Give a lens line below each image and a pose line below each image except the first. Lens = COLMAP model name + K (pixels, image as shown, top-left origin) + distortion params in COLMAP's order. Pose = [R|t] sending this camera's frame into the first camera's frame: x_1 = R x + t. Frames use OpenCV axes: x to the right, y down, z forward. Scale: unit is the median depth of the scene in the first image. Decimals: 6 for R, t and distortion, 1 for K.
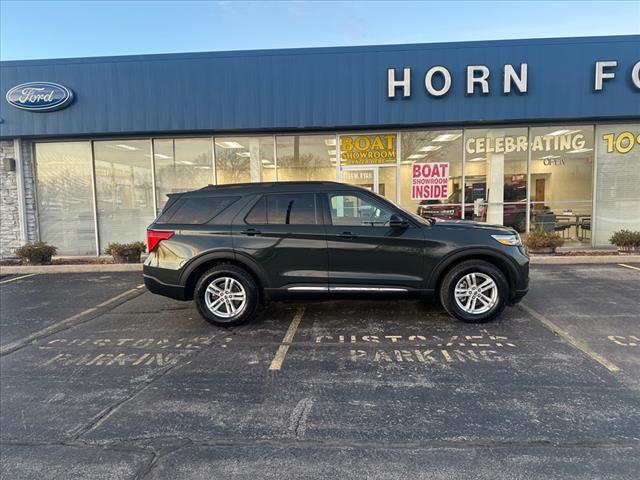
lens RADIAL K [[443.2, 0, 317.2], [0, 443.2, 243.7], [0, 0, 1]] dist [0.057844, -0.075045]
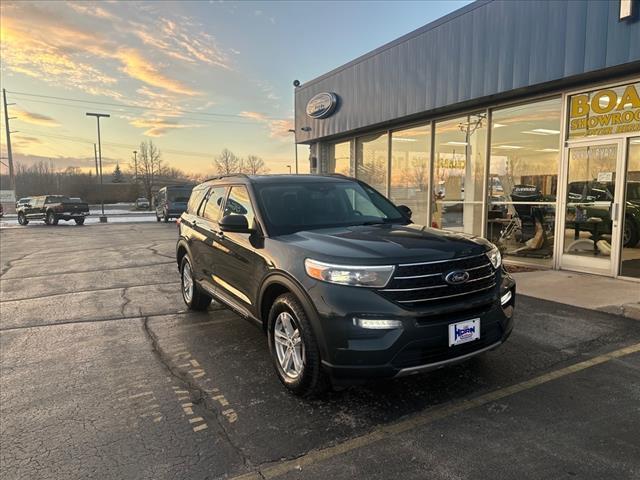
lens RADIAL K [[454.8, 0, 320.0], [0, 454.8, 240.0], [0, 0, 1]] dist [0.061874, -0.076440]
pose [[0.528565, 0.099685, -0.843020, 0.901013], [-0.090186, 0.994055, 0.060999, -0.078178], [0.844089, 0.043787, 0.534413, 0.682080]]
